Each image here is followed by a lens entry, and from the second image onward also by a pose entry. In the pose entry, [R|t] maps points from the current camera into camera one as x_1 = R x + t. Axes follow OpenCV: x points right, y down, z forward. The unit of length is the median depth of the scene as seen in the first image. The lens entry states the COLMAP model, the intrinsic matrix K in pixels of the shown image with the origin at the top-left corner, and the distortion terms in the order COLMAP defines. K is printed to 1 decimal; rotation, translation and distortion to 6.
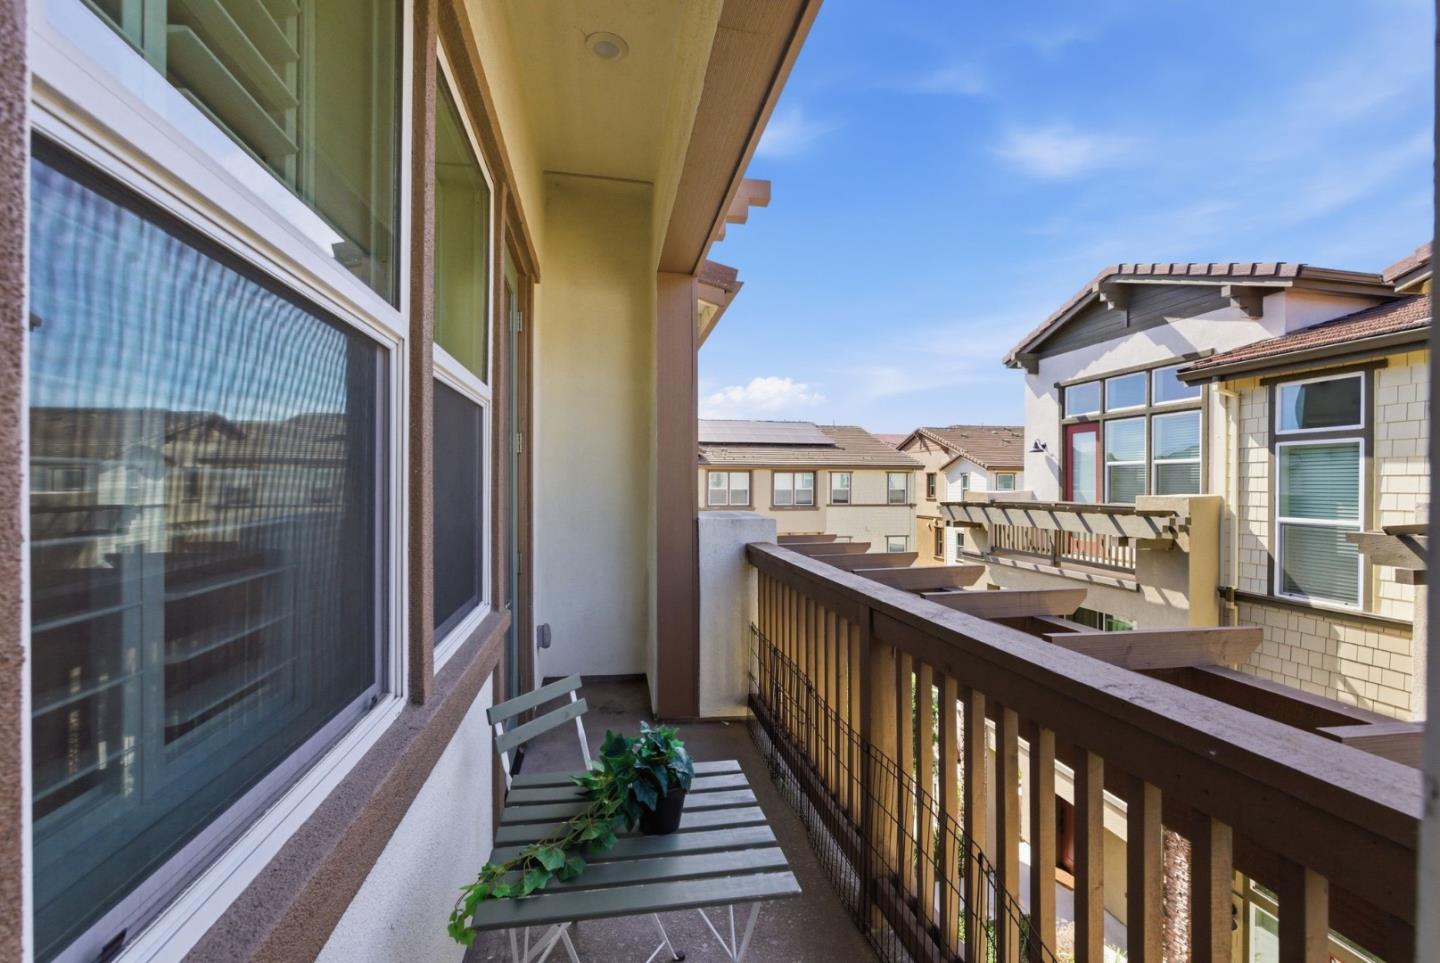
lens RADIAL K [[645.1, 0, 724.0], [0, 645.1, 482.5], [0, 0, 1]] dist [-0.006131, 0.001136]
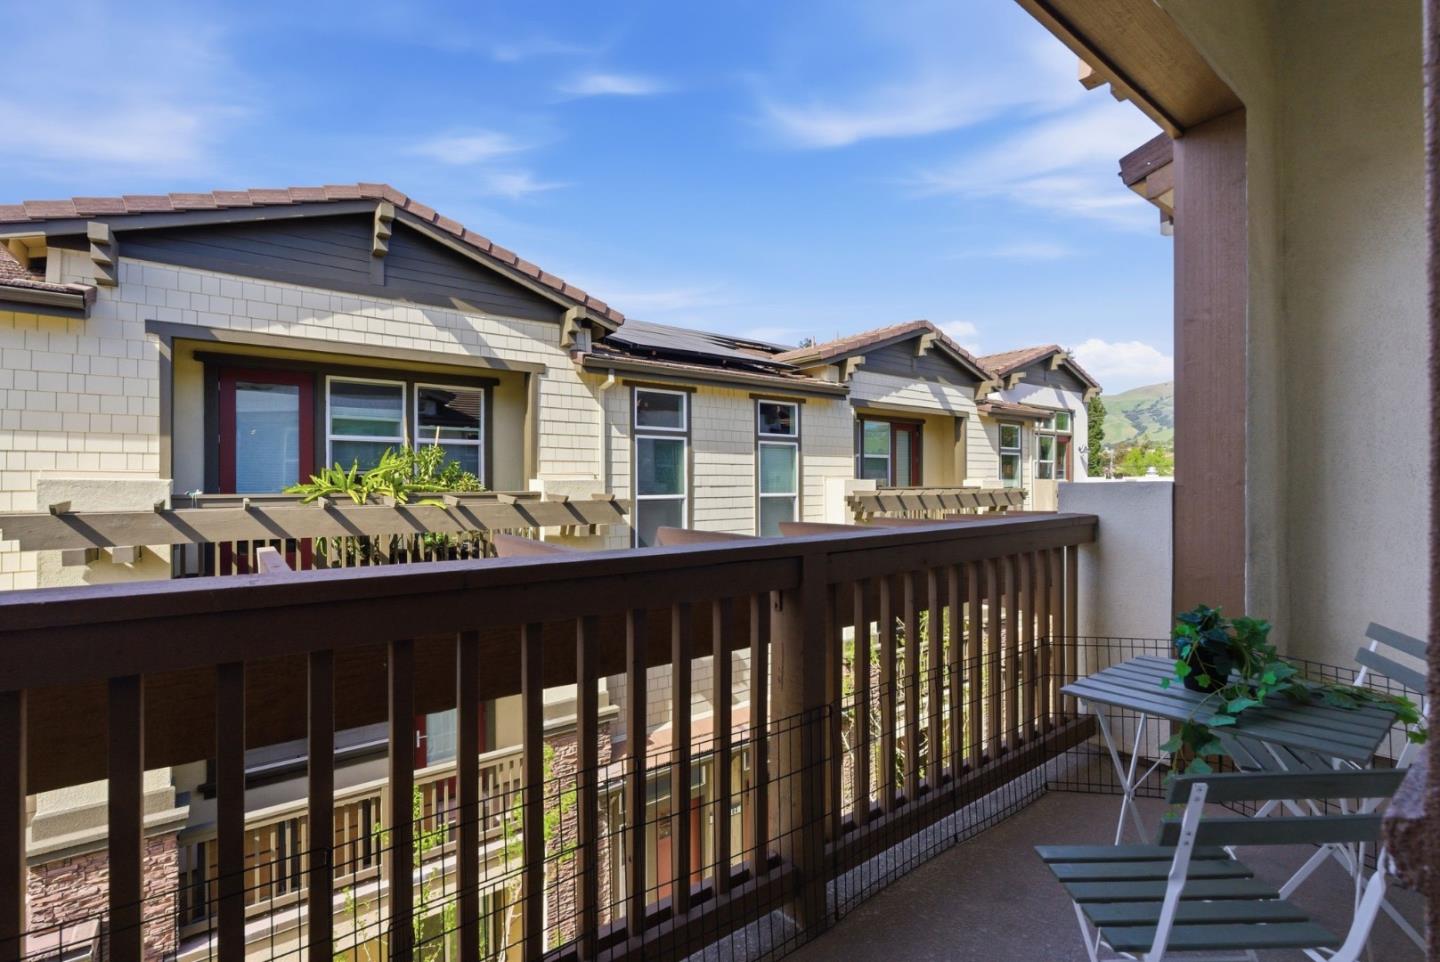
lens RADIAL K [[640.8, 0, 721.8], [0, 640.8, 478.0], [0, 0, 1]] dist [-0.005754, 0.000507]
pose [[-0.345729, -0.028095, 0.937914, -0.364377], [-0.012991, 0.999599, 0.025153, -0.013333], [-0.938244, -0.003489, -0.345956, 1.278132]]
